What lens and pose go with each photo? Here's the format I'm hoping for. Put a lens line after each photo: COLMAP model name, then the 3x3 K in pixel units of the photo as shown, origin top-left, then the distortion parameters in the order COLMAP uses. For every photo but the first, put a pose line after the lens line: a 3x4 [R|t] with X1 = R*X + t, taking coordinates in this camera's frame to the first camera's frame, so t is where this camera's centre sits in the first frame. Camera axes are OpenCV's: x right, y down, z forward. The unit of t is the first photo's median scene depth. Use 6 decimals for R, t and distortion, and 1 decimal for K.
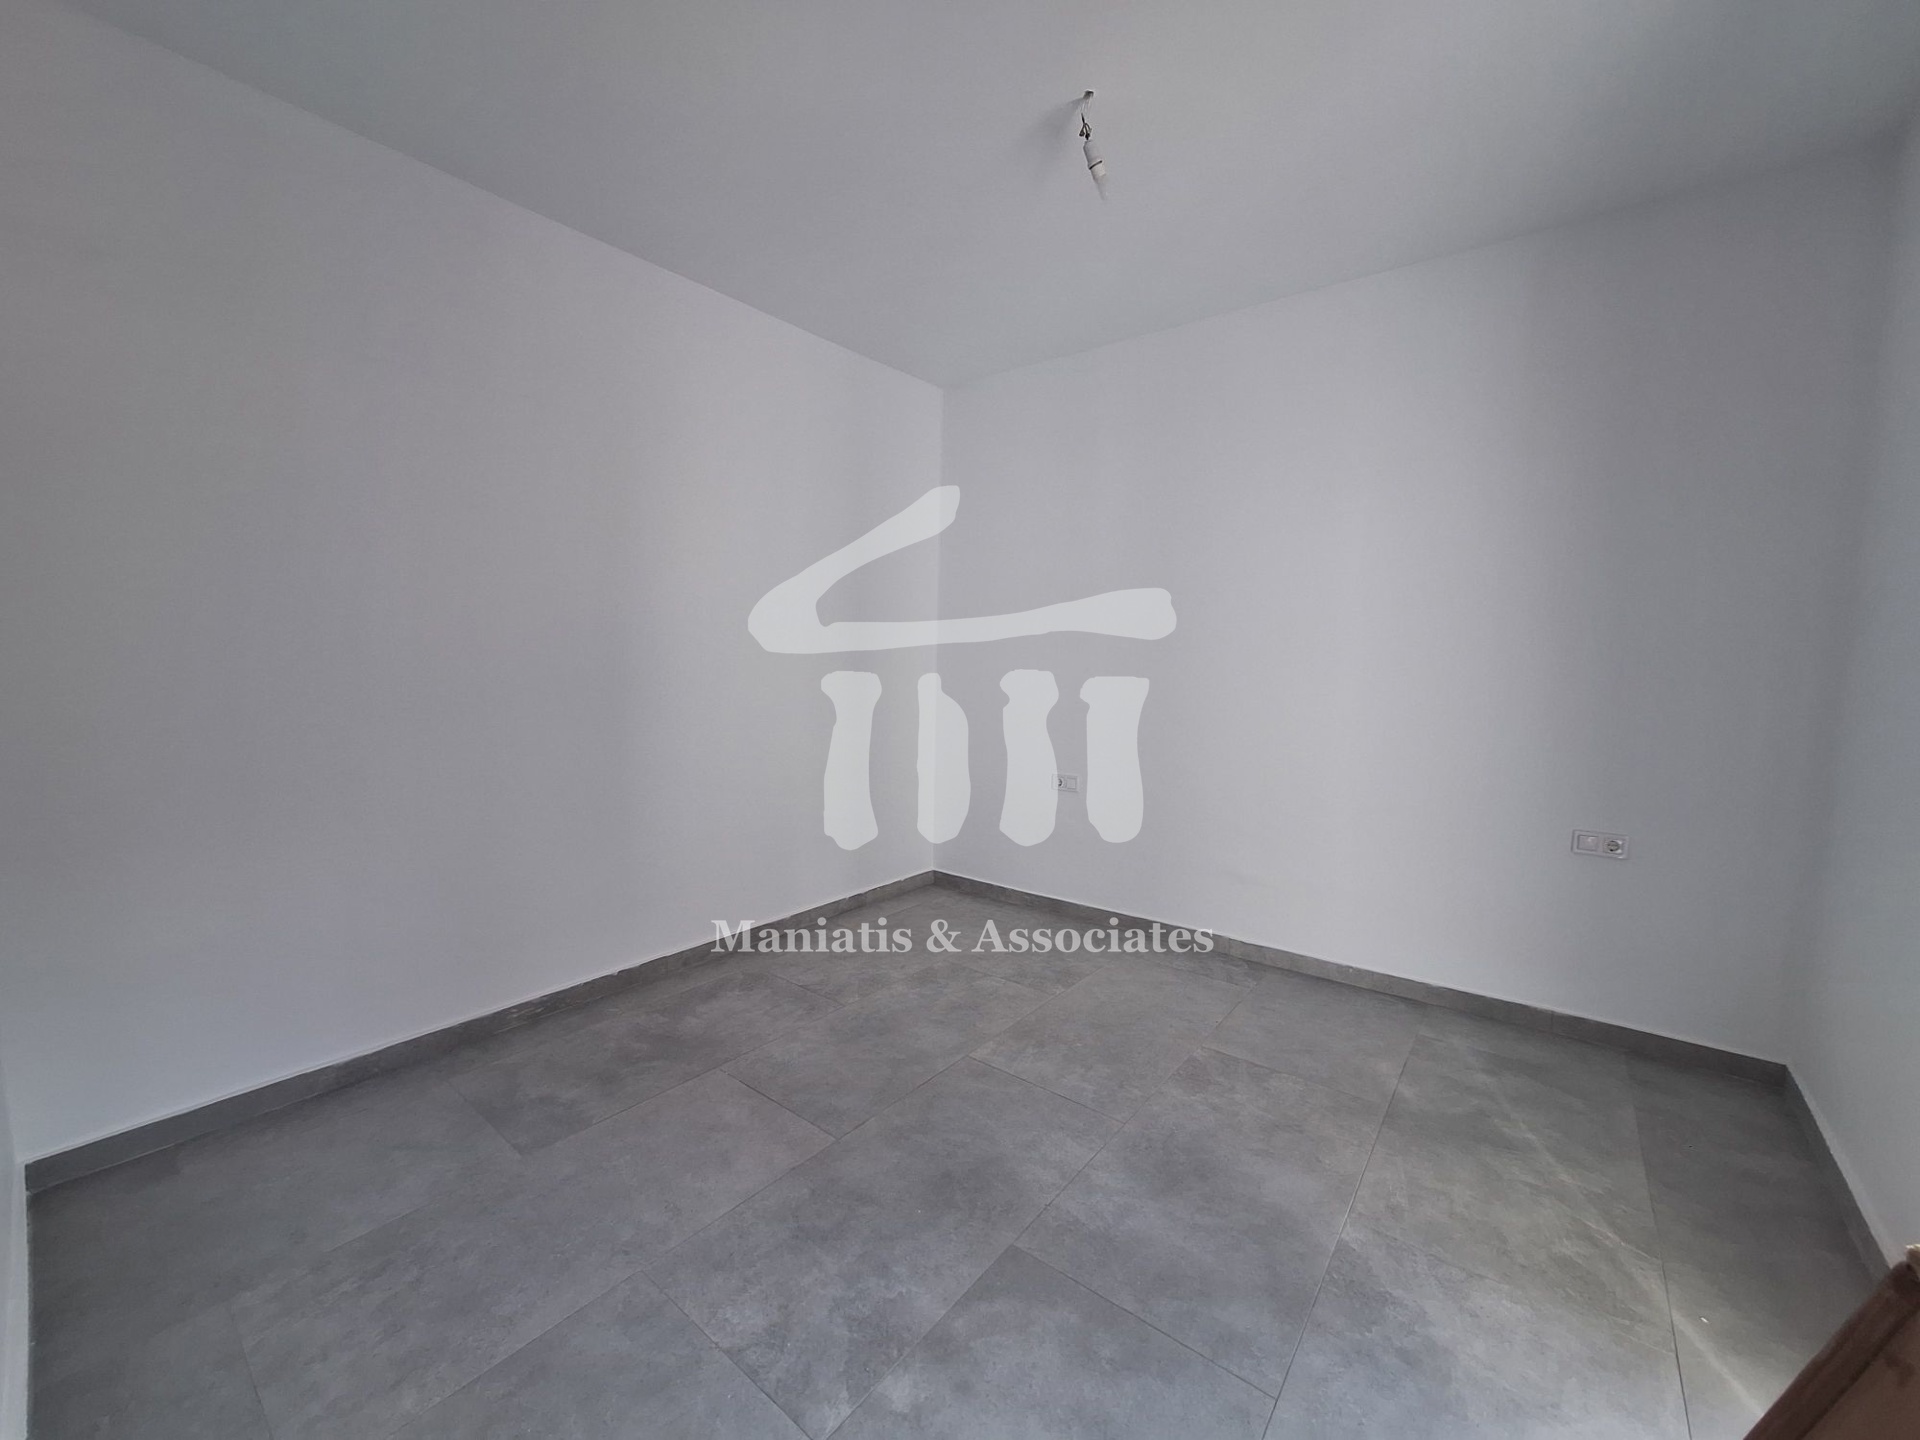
lens RADIAL K [[756.0, 0, 958.7], [0, 756.0, 727.2], [0, 0, 1]] dist [-0.001968, 0.000535]
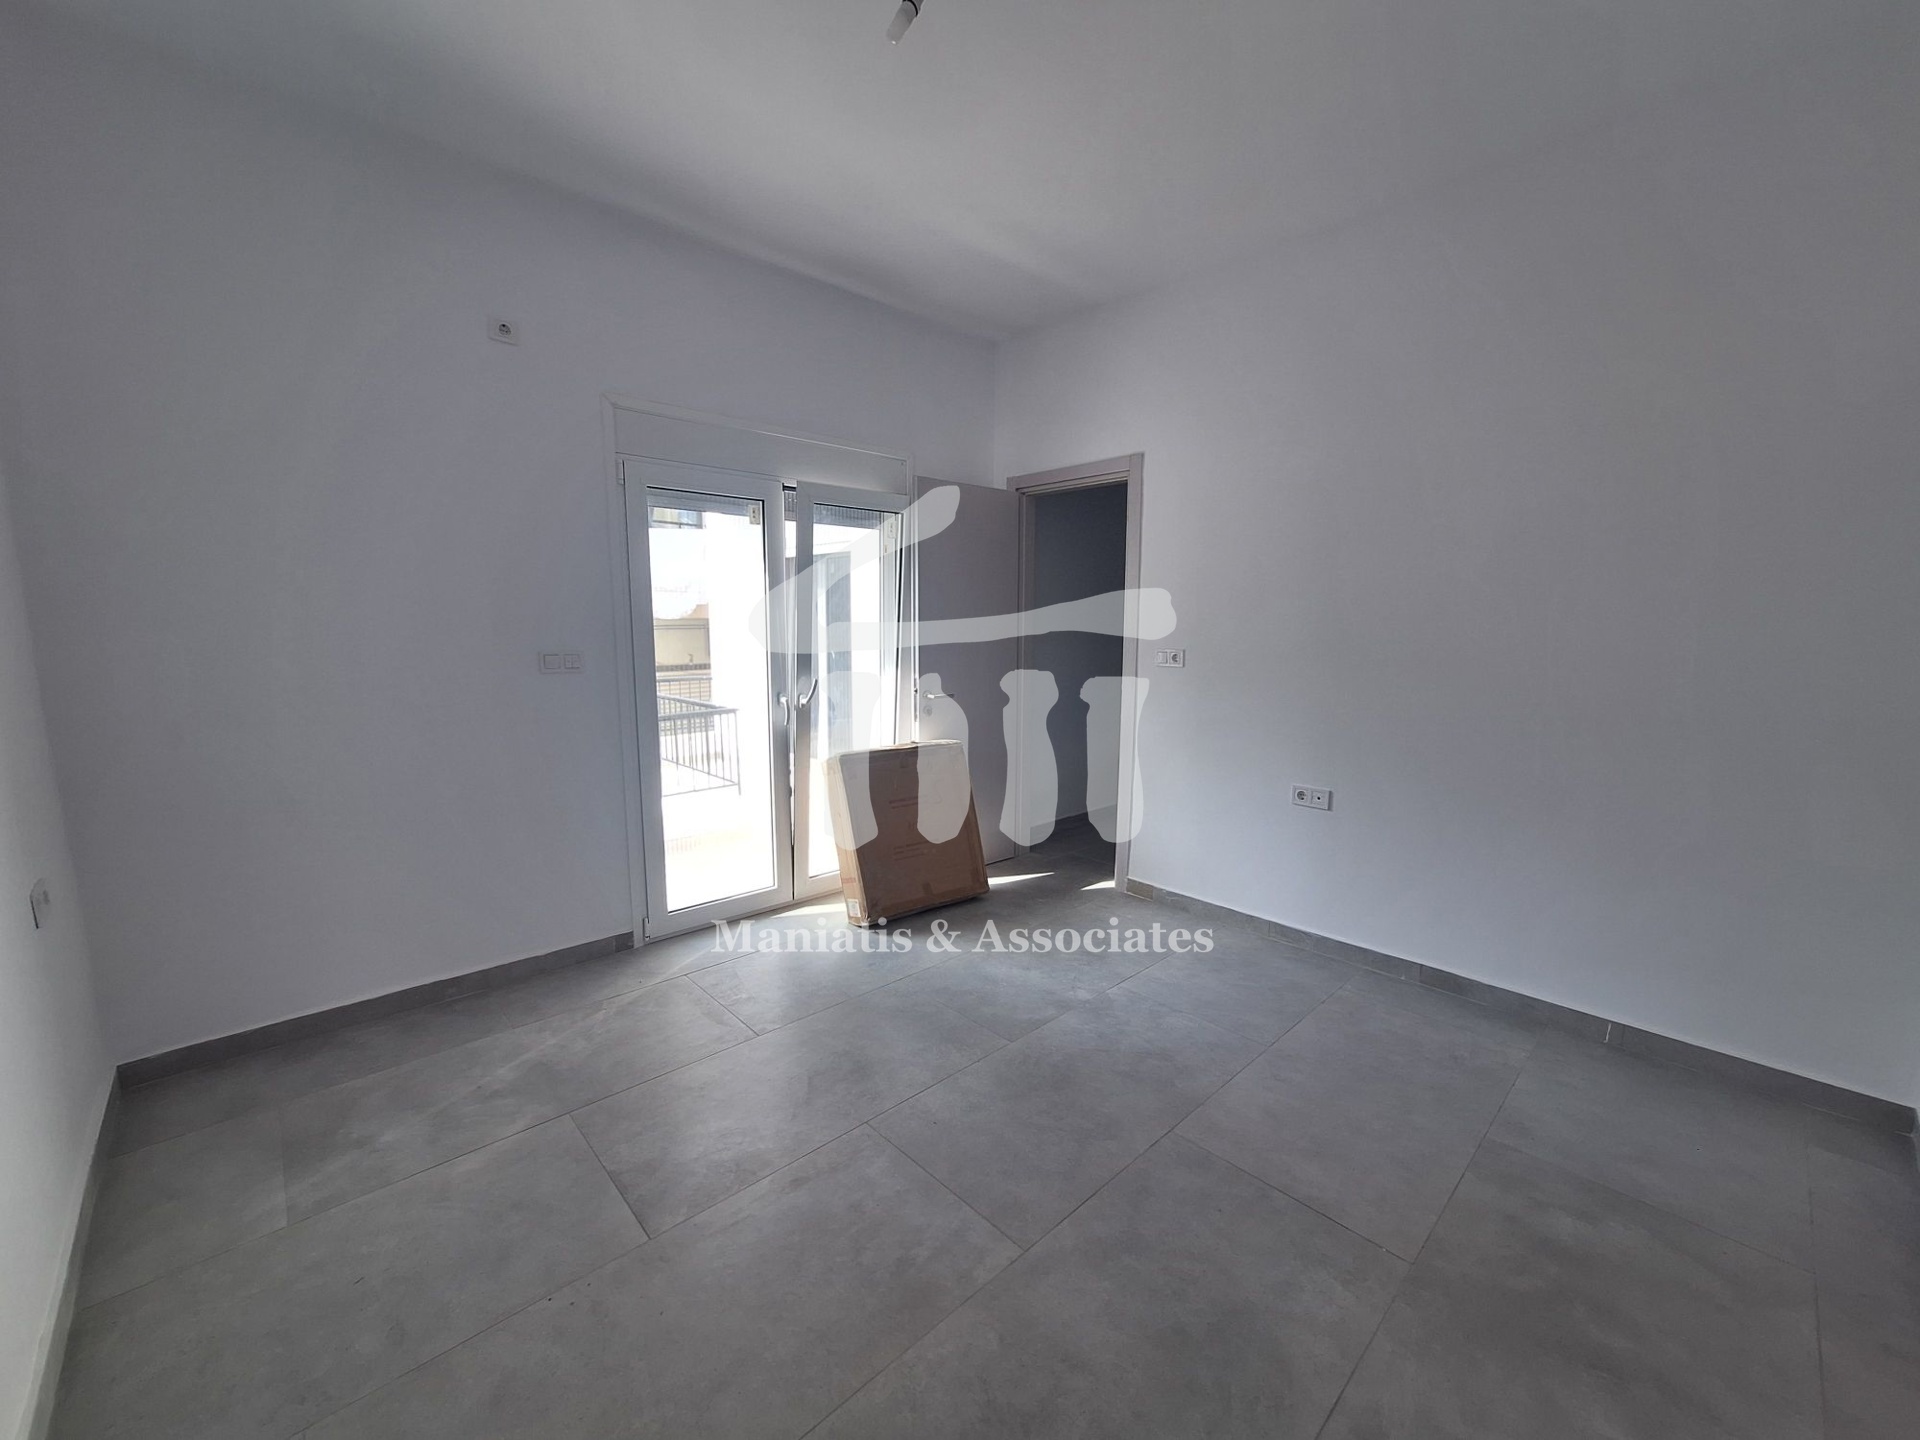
lens RADIAL K [[756.0, 0, 958.7], [0, 756.0, 727.2], [0, 0, 1]] dist [-0.001968, 0.000535]
pose [[-0.988776, -0.036938, 0.144767, -0.011603], [-0.002462, 0.972853, 0.231412, -0.172266], [-0.149385, 0.228458, -0.962024, 1.800552]]
